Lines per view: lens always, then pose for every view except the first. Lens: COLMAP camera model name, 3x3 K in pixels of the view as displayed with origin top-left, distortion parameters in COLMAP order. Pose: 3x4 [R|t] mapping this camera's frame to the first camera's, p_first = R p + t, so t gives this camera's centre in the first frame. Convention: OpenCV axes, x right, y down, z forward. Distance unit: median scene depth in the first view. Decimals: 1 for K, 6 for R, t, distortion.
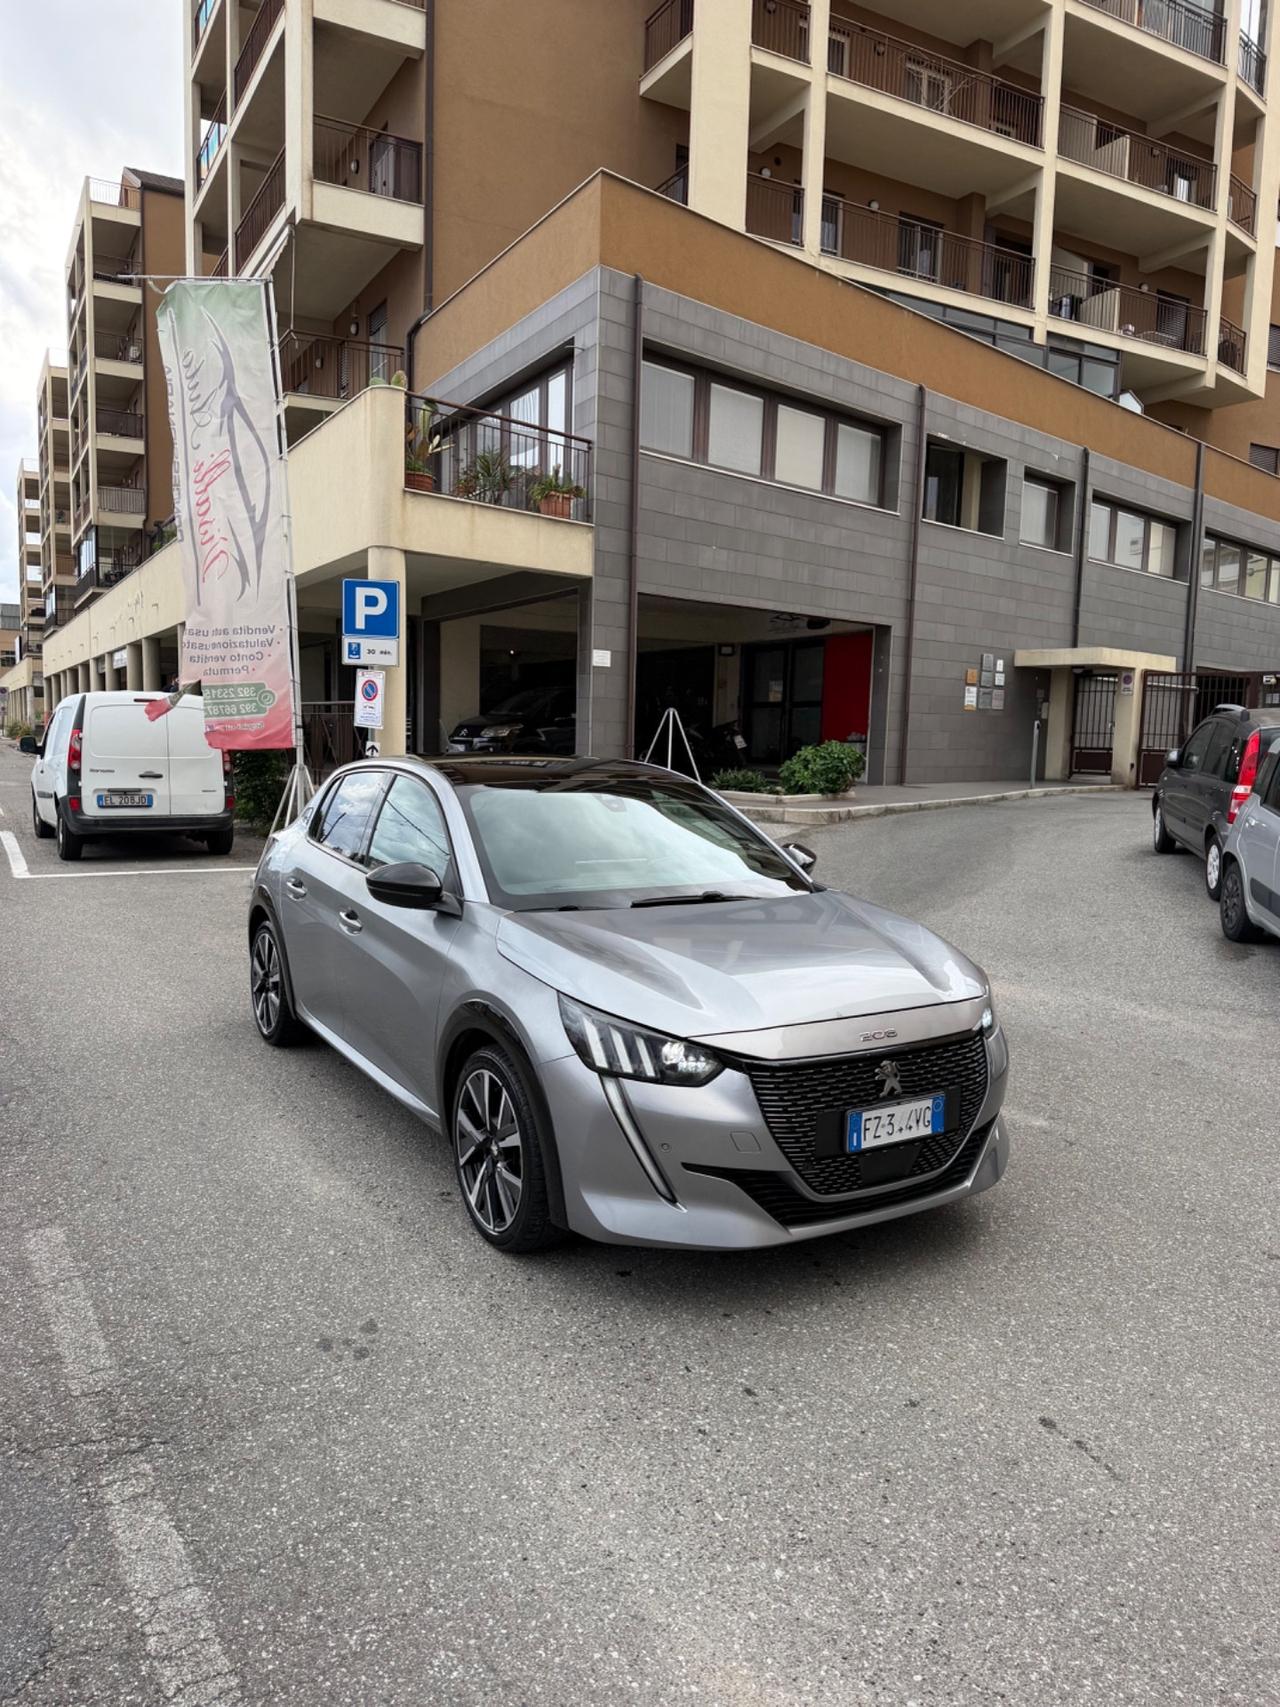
lens RADIAL K [[1205.7, 0, 644.7], [0, 1205.7, 852.7], [0, 0, 1]] dist [0.051158, -0.063976]
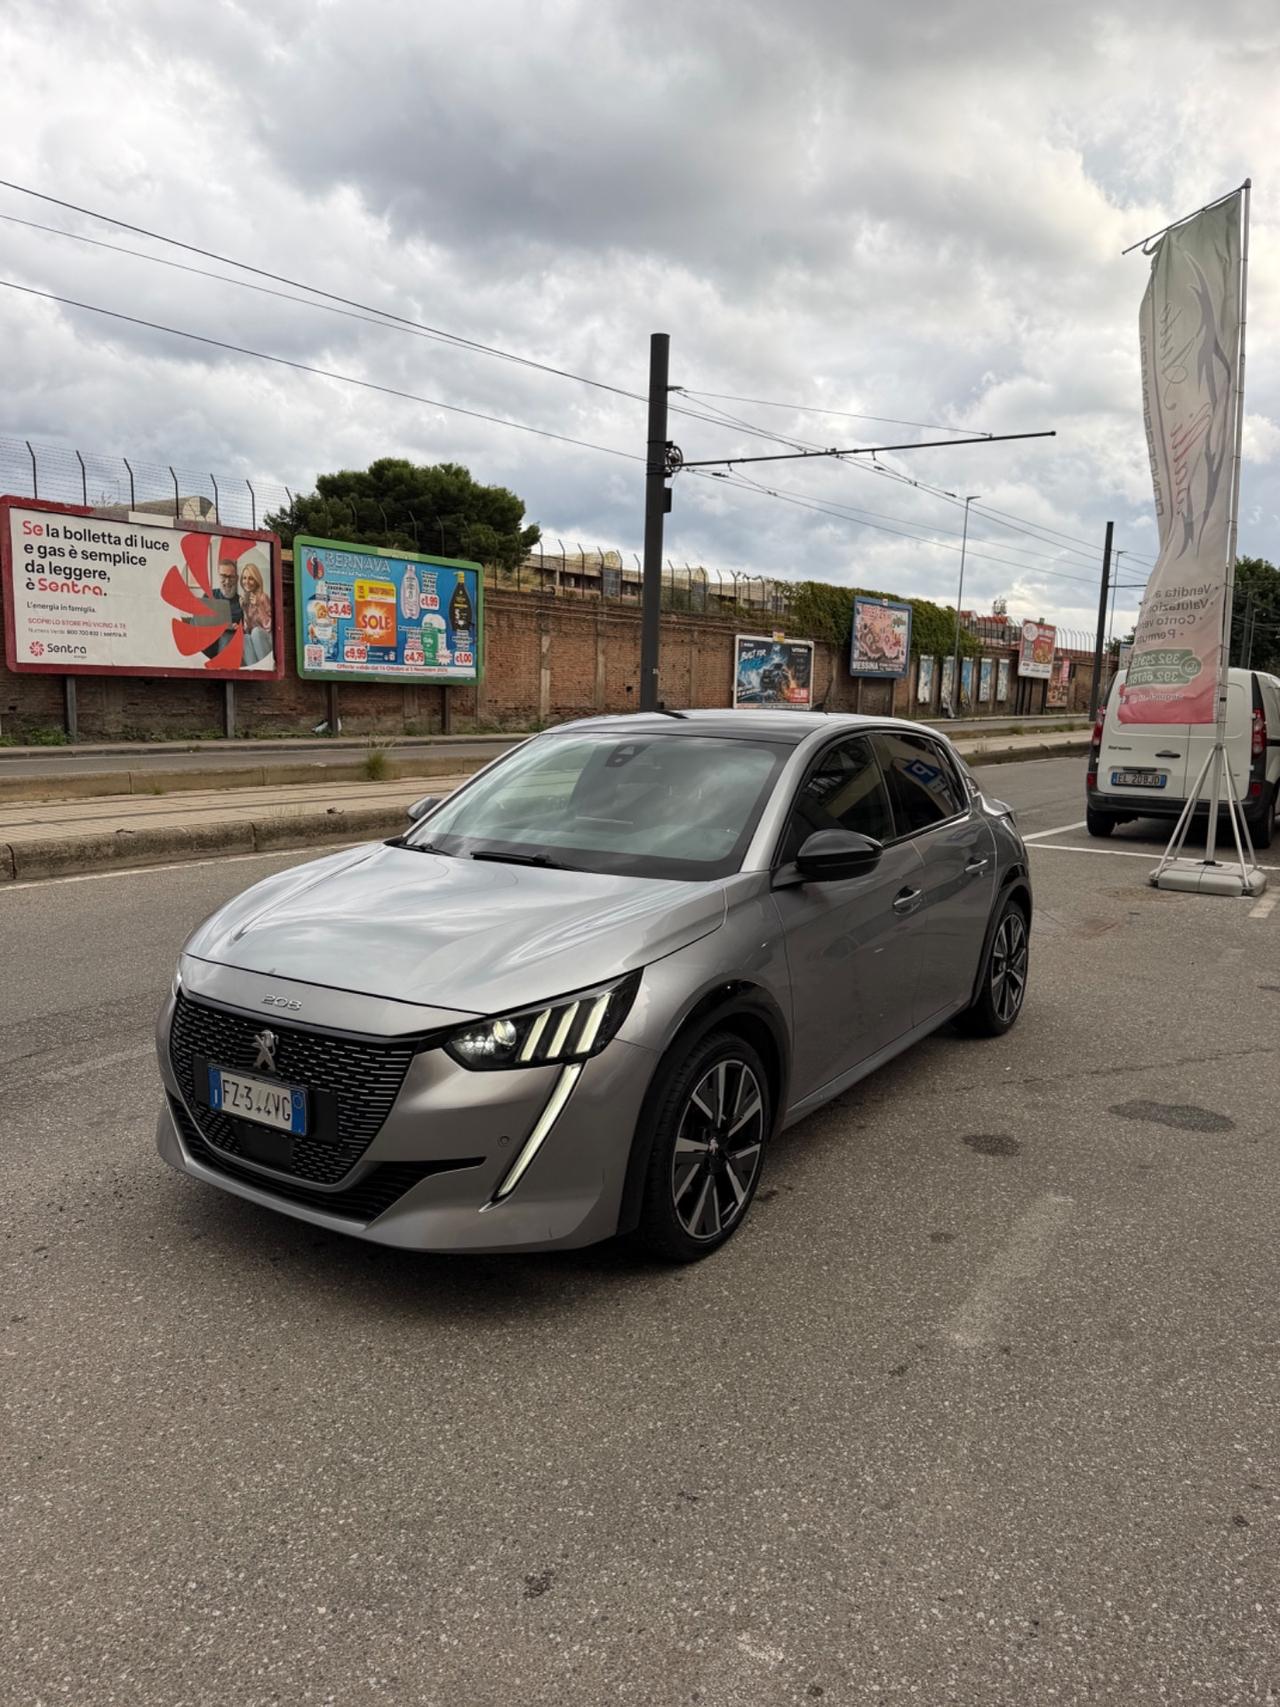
lens RADIAL K [[1198.7, 0, 640.9], [0, 1198.7, 874.0], [0, 0, 1]] dist [0.058779, -0.080741]
pose [[0.414483, 0.117262, -0.902471, 0.295815], [-0.095818, 0.991775, 0.084859, -0.011659], [0.904999, 0.051301, 0.422309, 0.233567]]
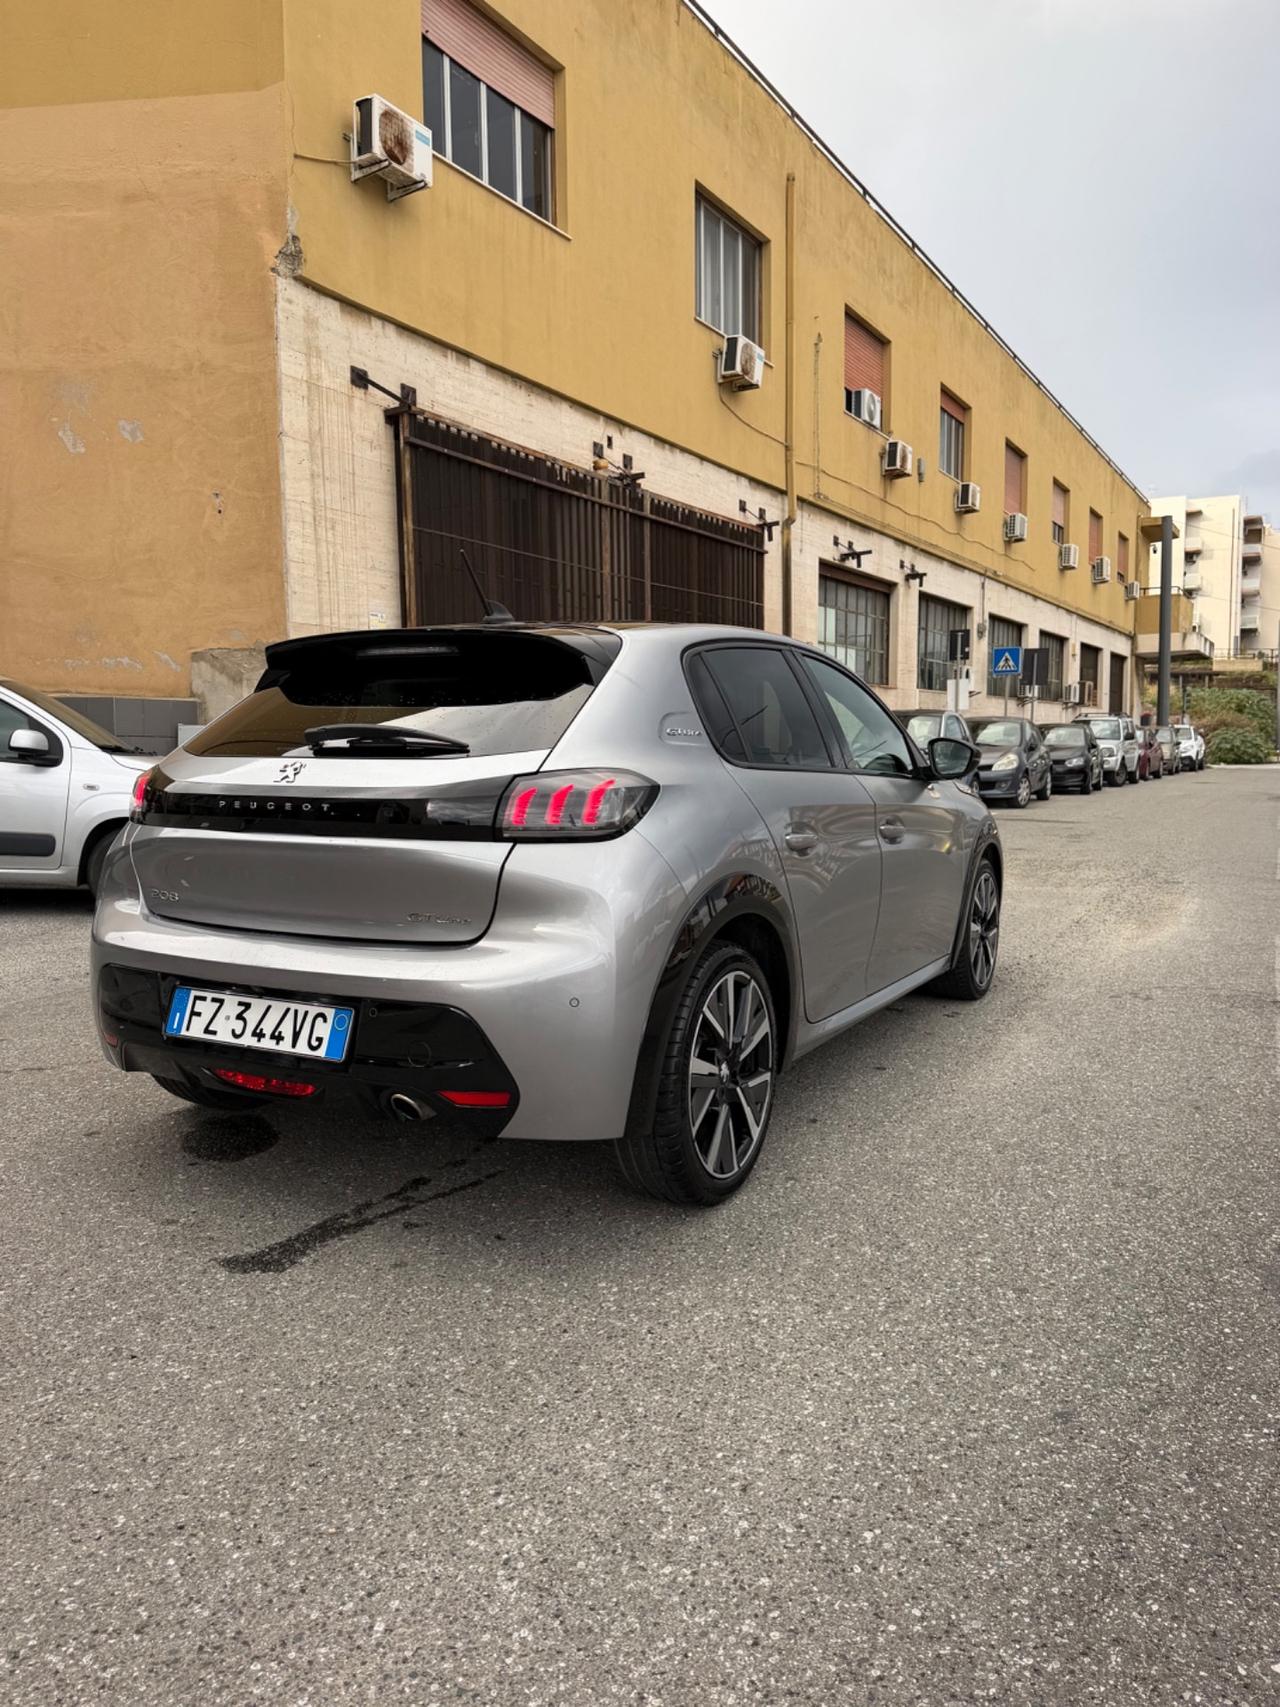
lens RADIAL K [[1205.8, 0, 630.9], [0, 1205.8, 853.5], [0, 0, 1]] dist [0.053995, -0.062101]
pose [[-0.493475, -0.096468, 0.864393, -0.324389], [0.085360, 0.983661, 0.158510, -0.027040], [-0.865561, 0.152006, -0.477178, 0.579933]]
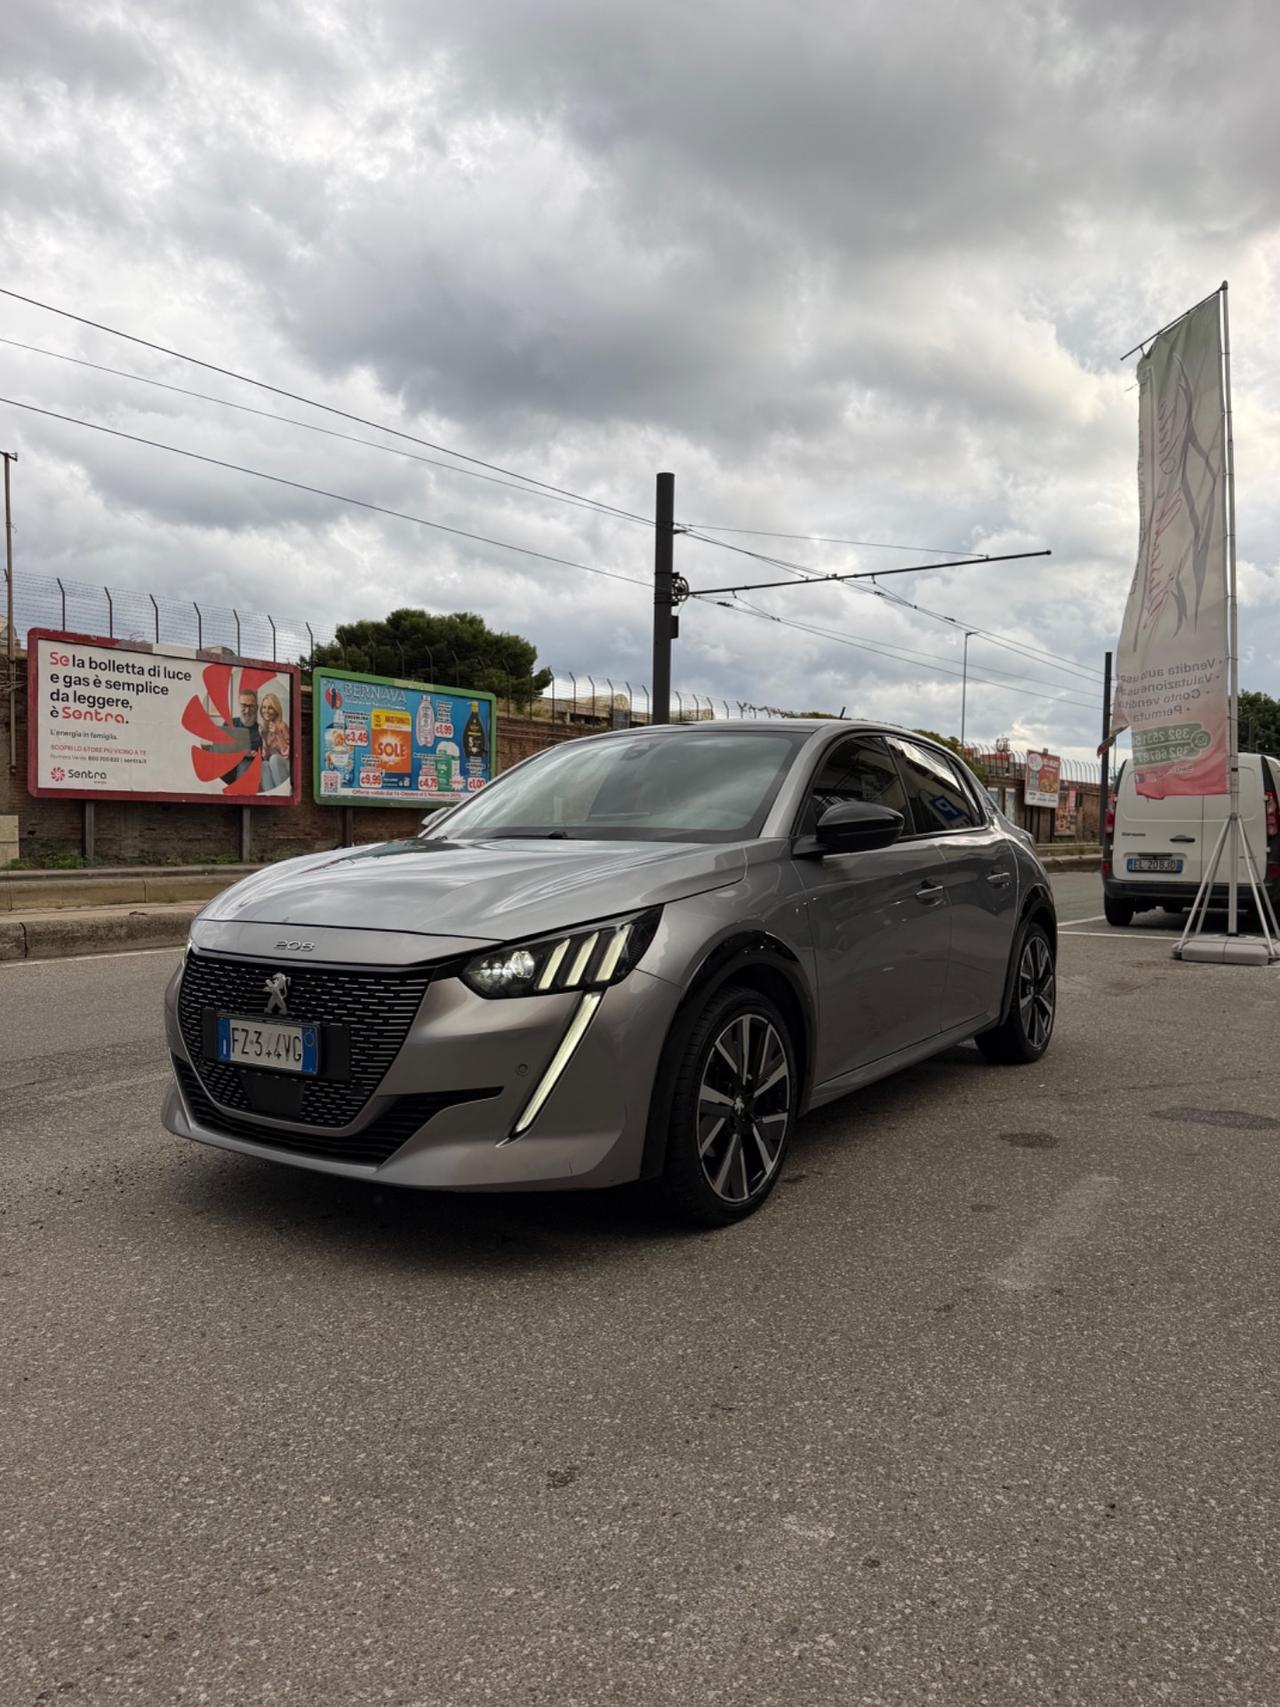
lens RADIAL K [[1197.2, 0, 637.9], [0, 1197.2, 871.0], [0, 0, 1]] dist [0.086410, -0.136199]
pose [[0.404444, 0.004671, -0.914551, 0.294044], [-0.084259, 0.995924, -0.032176, 0.028317], [0.910673, 0.090073, 0.403189, 0.236440]]
